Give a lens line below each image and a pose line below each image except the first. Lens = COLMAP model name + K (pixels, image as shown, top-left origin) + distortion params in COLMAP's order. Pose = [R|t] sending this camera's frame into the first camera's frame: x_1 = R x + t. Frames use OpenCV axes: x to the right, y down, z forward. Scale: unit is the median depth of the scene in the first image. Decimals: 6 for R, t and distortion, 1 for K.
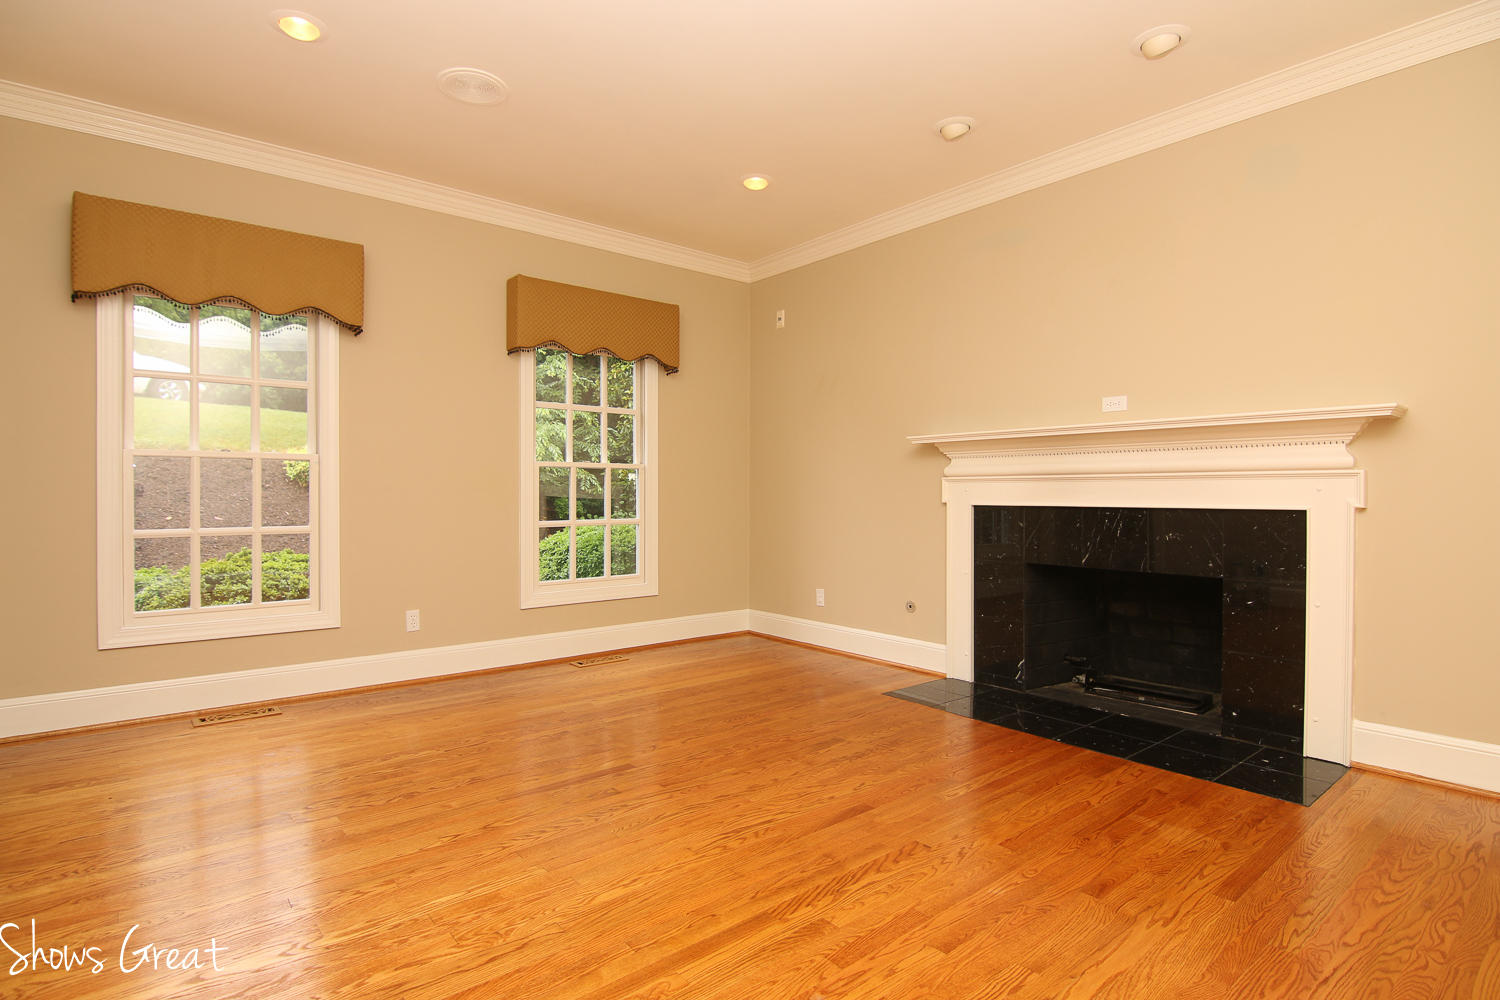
lens RADIAL K [[759.5, 0, 744.9], [0, 759.5, 502.4], [0, 0, 1]] dist [-0.008893, -0.006040]
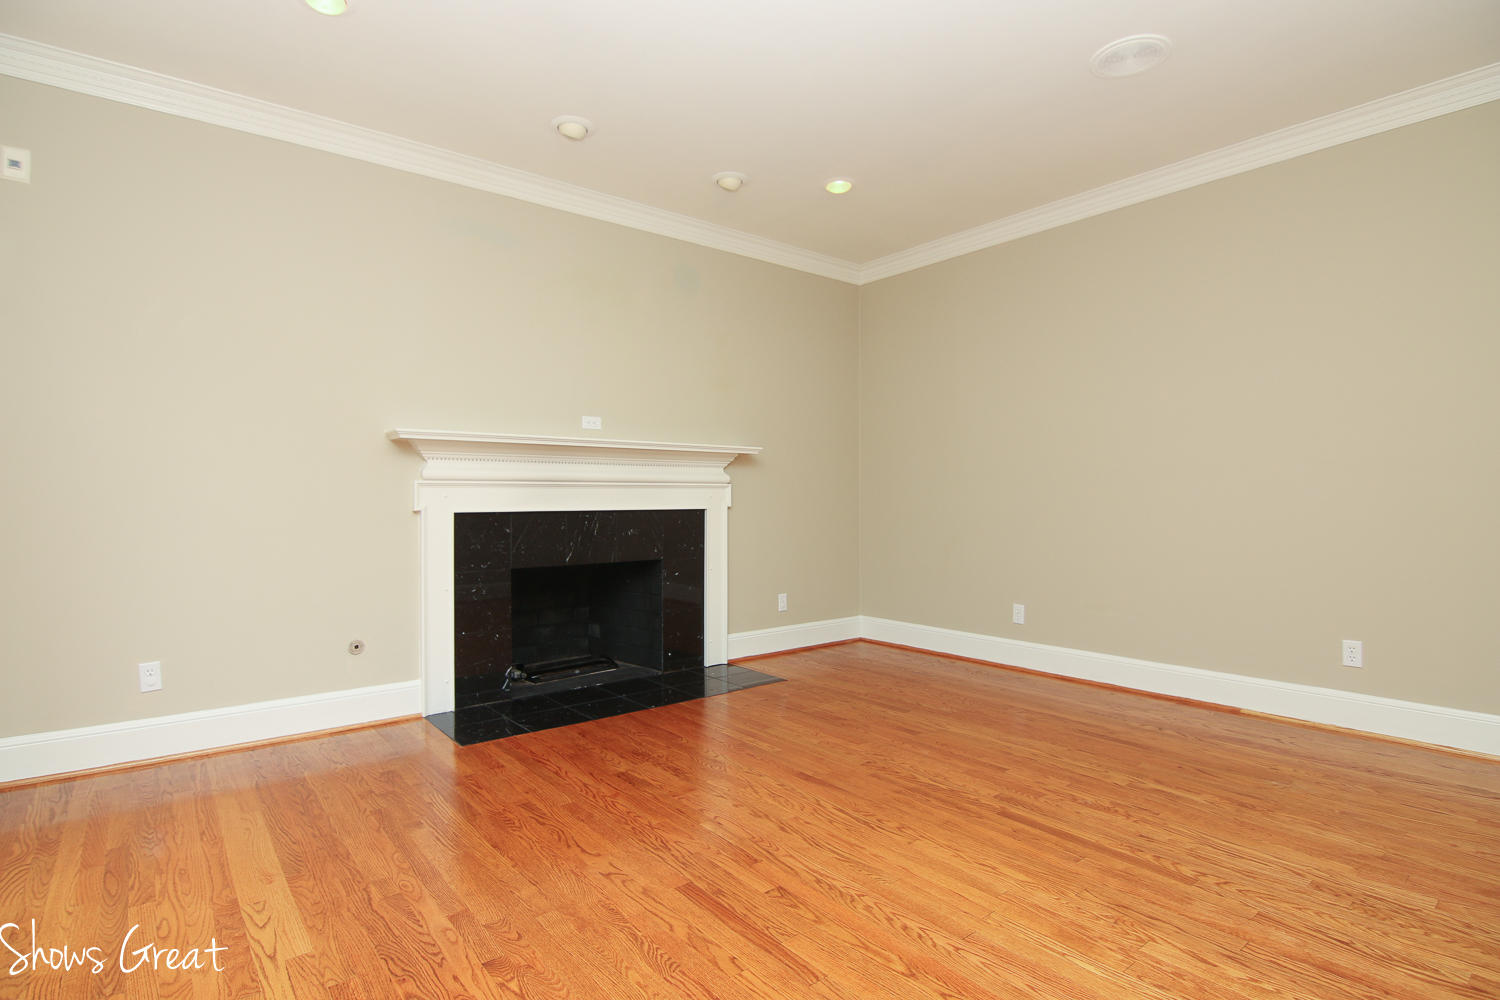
lens RADIAL K [[759.5, 0, 745.5], [0, 759.5, 498.6], [0, 0, 1]] dist [-0.008893, -0.006040]
pose [[0.002654, -0.001817, 0.999995, -0.829773], [0.013419, 0.999908, 0.001781, -0.013238], [-0.999906, 0.013414, 0.002679, 0.910848]]
